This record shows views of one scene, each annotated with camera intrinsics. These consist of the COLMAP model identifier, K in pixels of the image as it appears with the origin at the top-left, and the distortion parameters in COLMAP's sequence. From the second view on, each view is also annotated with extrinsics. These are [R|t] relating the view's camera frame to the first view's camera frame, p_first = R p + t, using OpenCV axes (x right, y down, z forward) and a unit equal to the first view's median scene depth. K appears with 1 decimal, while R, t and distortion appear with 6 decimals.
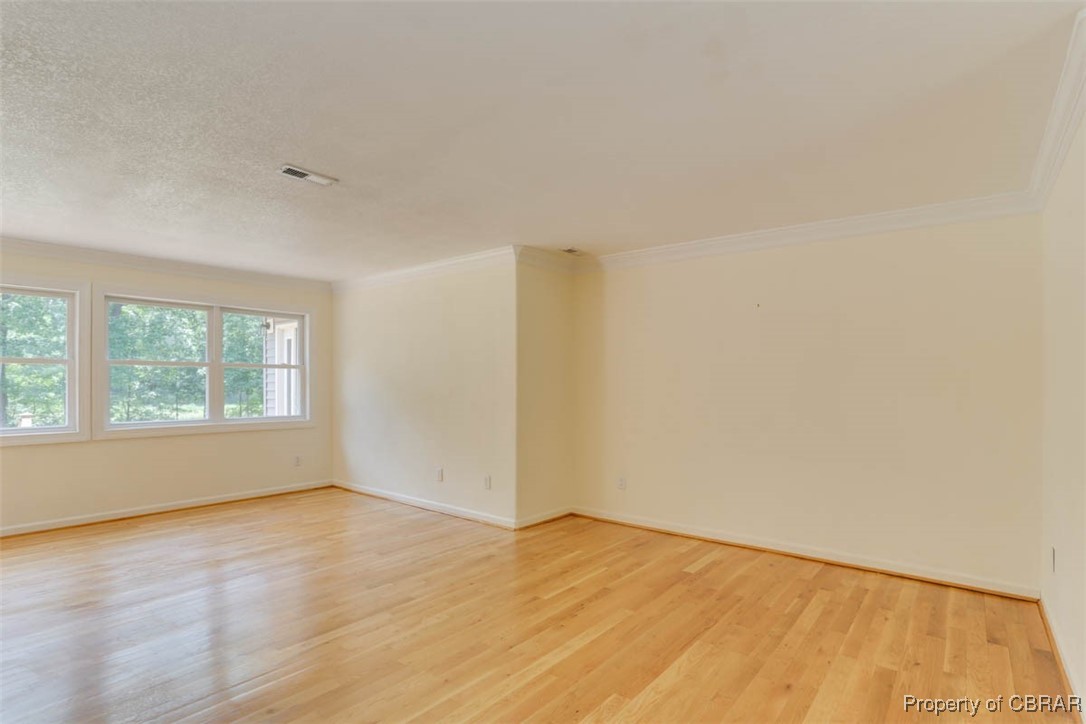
lens RADIAL K [[538.6, 0, 532.8], [0, 538.6, 380.3], [0, 0, 1]] dist [-0.036518, 0.004703]
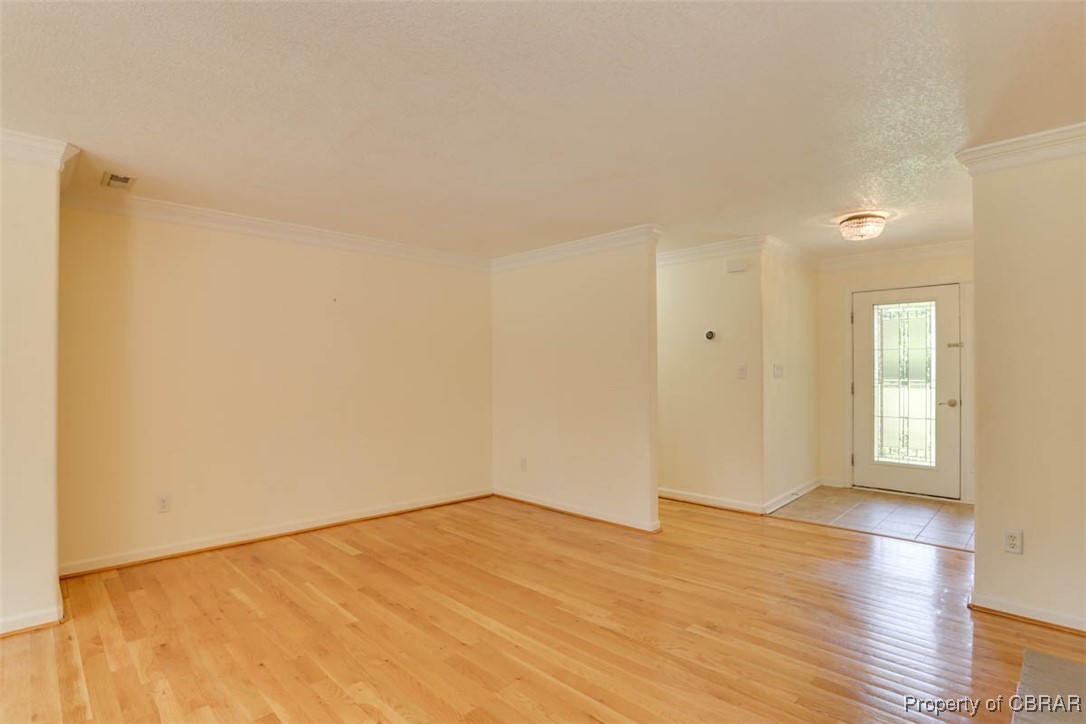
lens RADIAL K [[538.6, 0, 545.5], [0, 538.6, 372.1], [0, 0, 1]] dist [-0.036518, 0.004703]
pose [[0.090079, 0.003397, 0.995929, -0.783346], [-0.006397, 0.999976, -0.002832, 0.008419], [-0.995914, -0.006116, 0.090098, 0.609735]]
